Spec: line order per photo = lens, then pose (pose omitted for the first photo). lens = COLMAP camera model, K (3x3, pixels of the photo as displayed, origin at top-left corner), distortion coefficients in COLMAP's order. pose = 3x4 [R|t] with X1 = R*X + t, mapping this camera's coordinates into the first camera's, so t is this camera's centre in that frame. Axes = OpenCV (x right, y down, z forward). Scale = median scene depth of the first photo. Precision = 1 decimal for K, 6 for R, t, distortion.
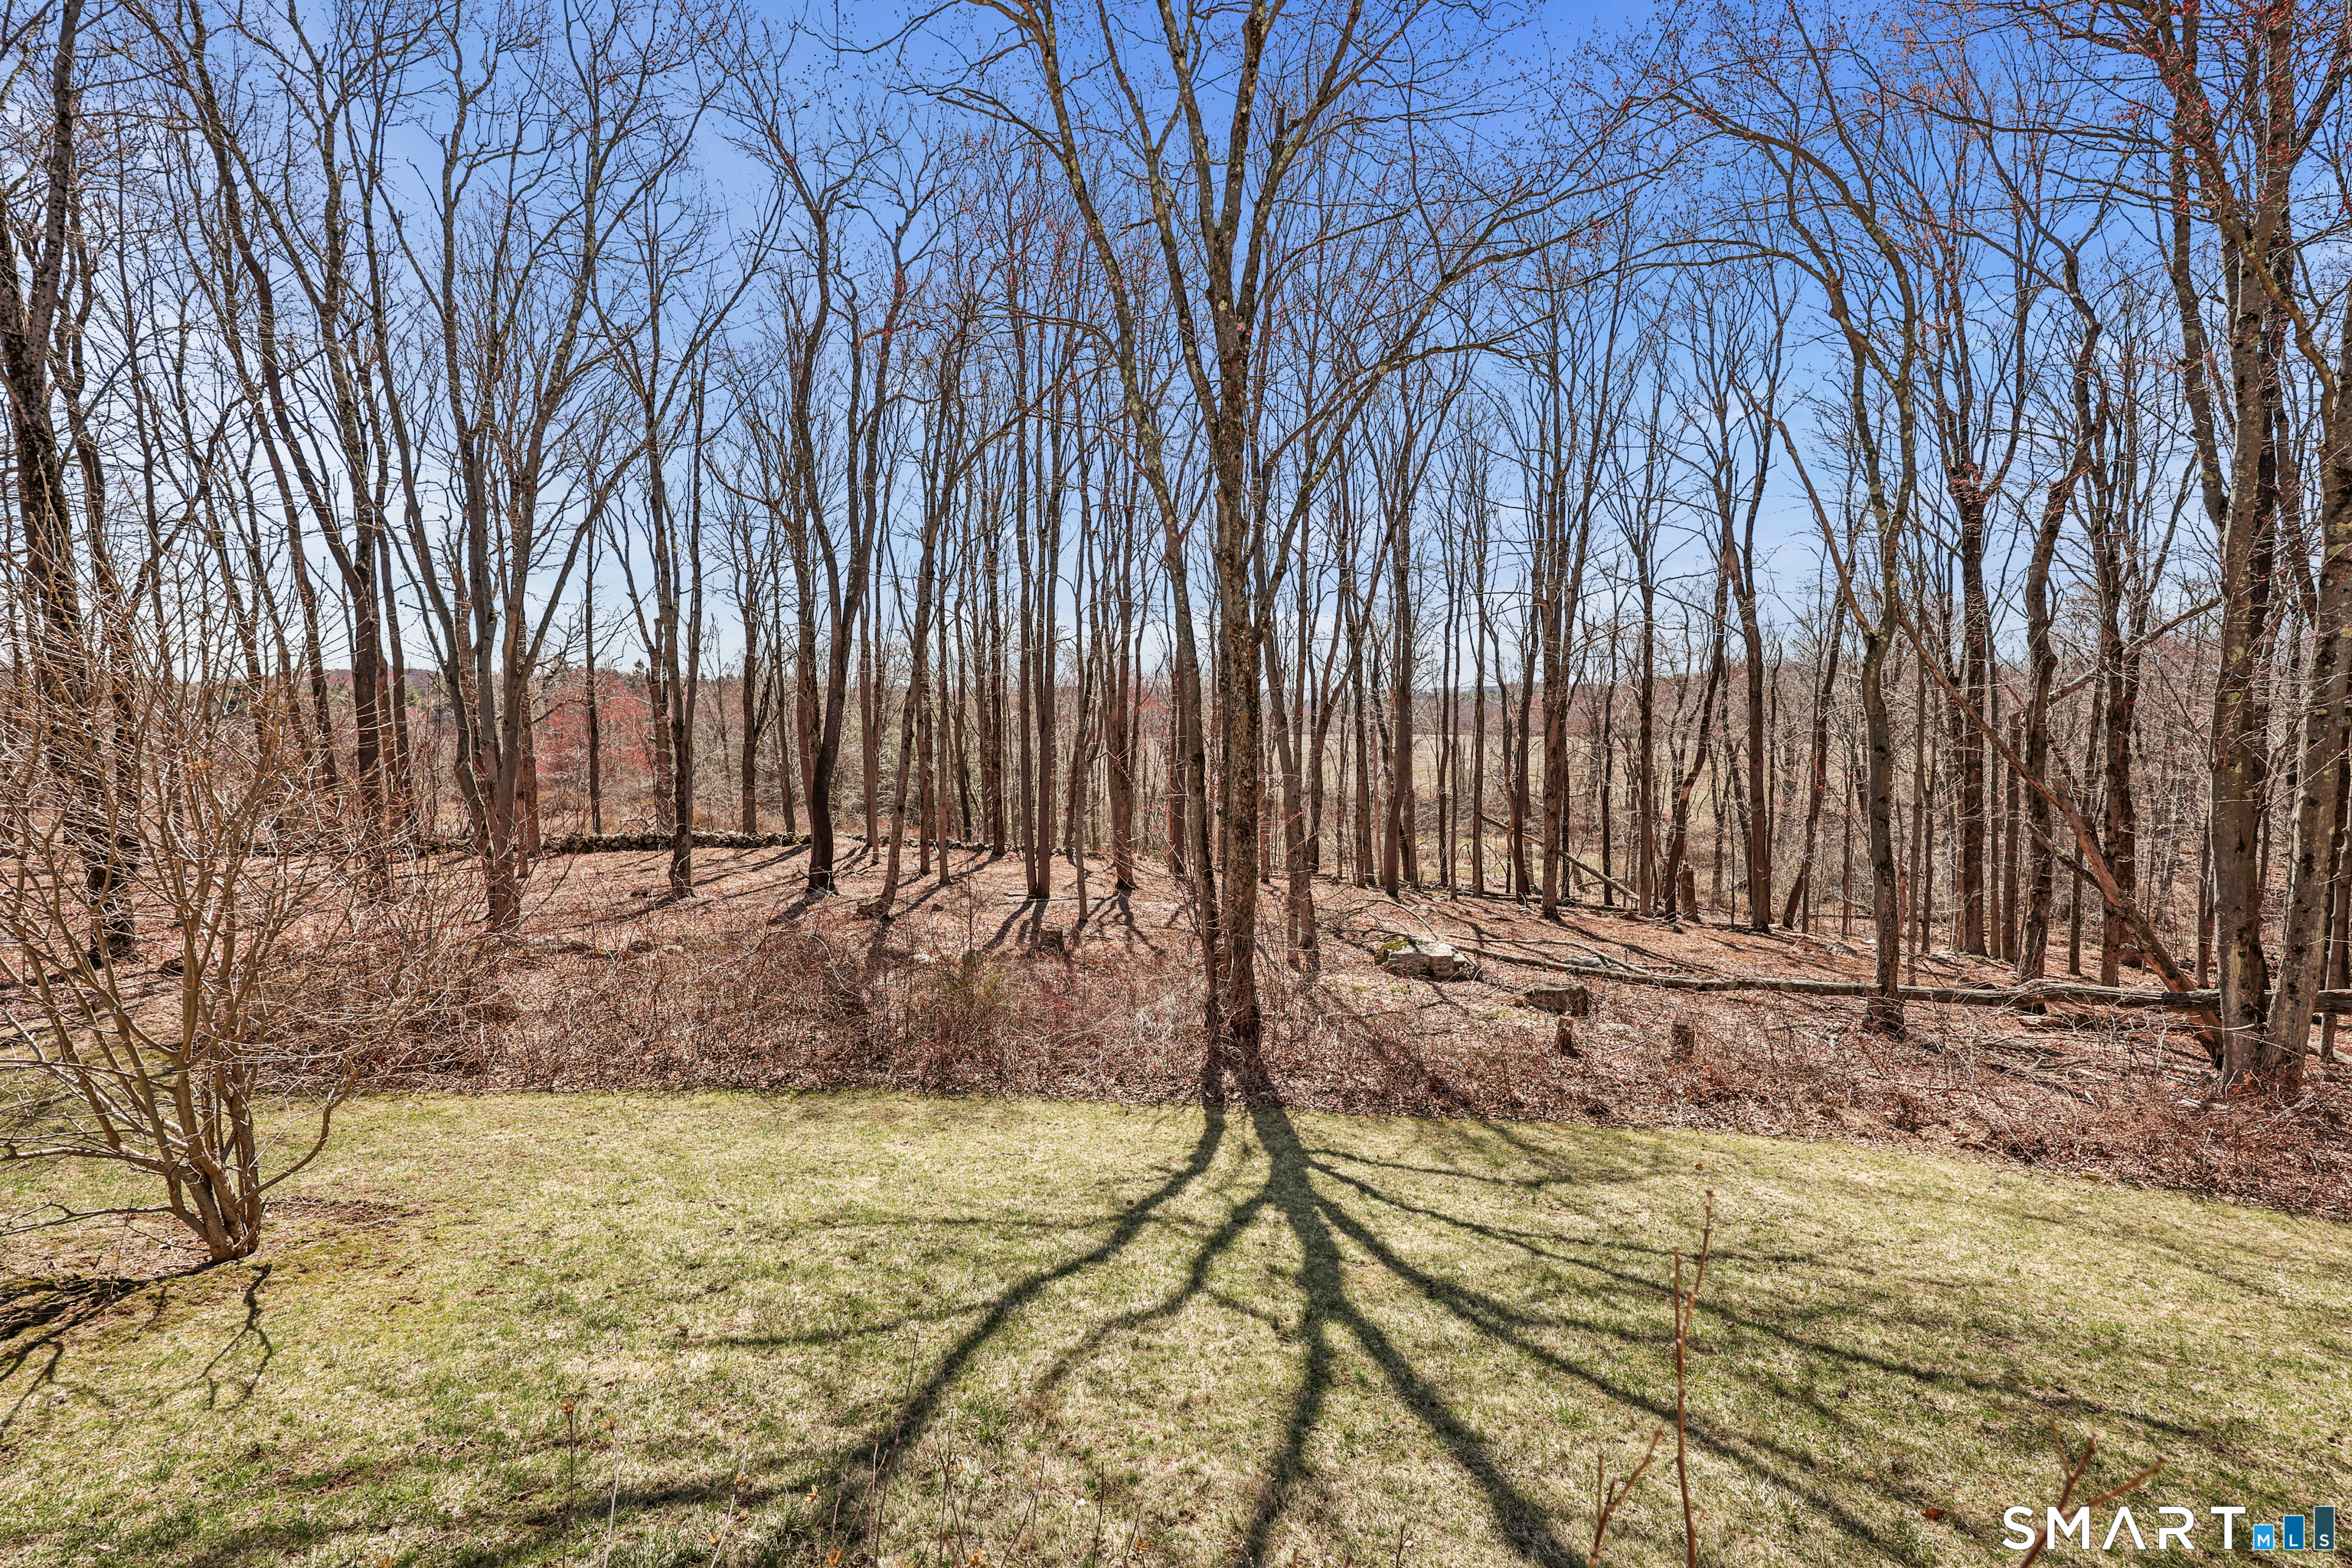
lens RADIAL K [[946.3, 0, 1180.7], [0, 946.3, 781.9], [0, 0, 1]] dist [-0.000179, 0.000000]
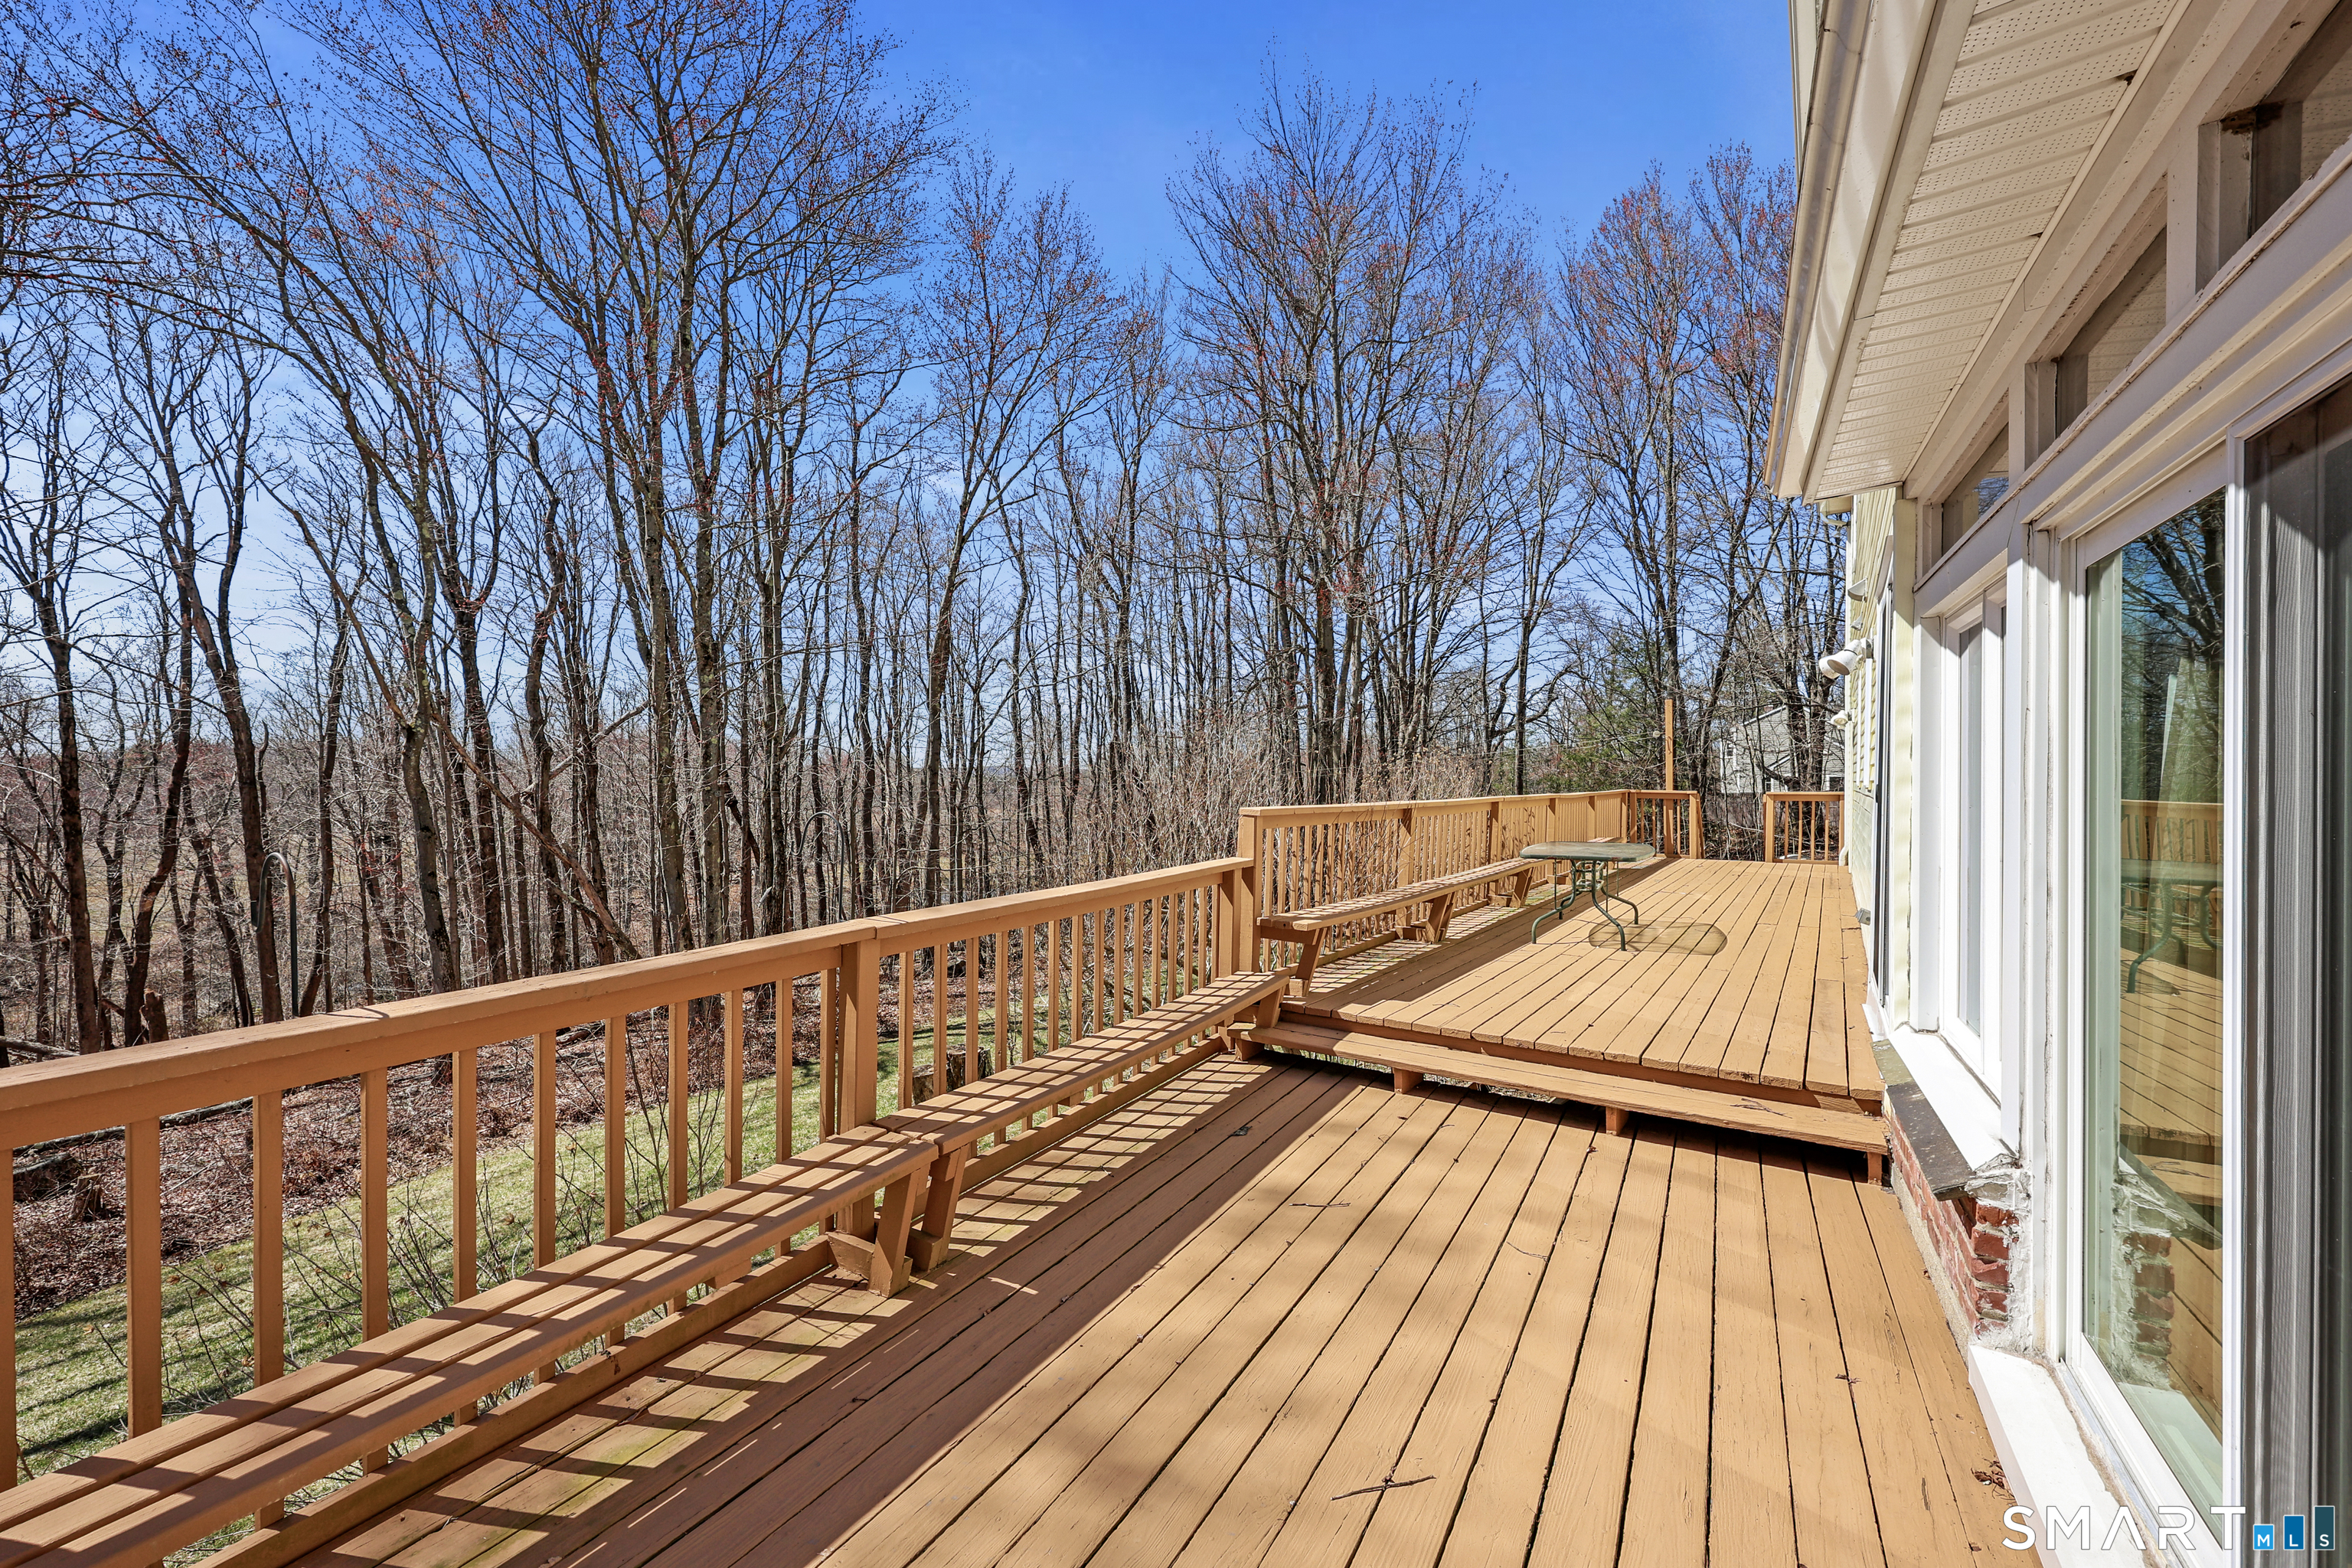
lens RADIAL K [[946.3, 0, 1180.7], [0, 946.3, 781.9], [0, 0, 1]] dist [-0.000179, 0.000000]
pose [[0.220989, -0.011590, 0.975207, -0.083748], [0.096879, 0.995245, -0.010126, 0.003771], [-0.970453, 0.096714, 0.221061, -0.062349]]
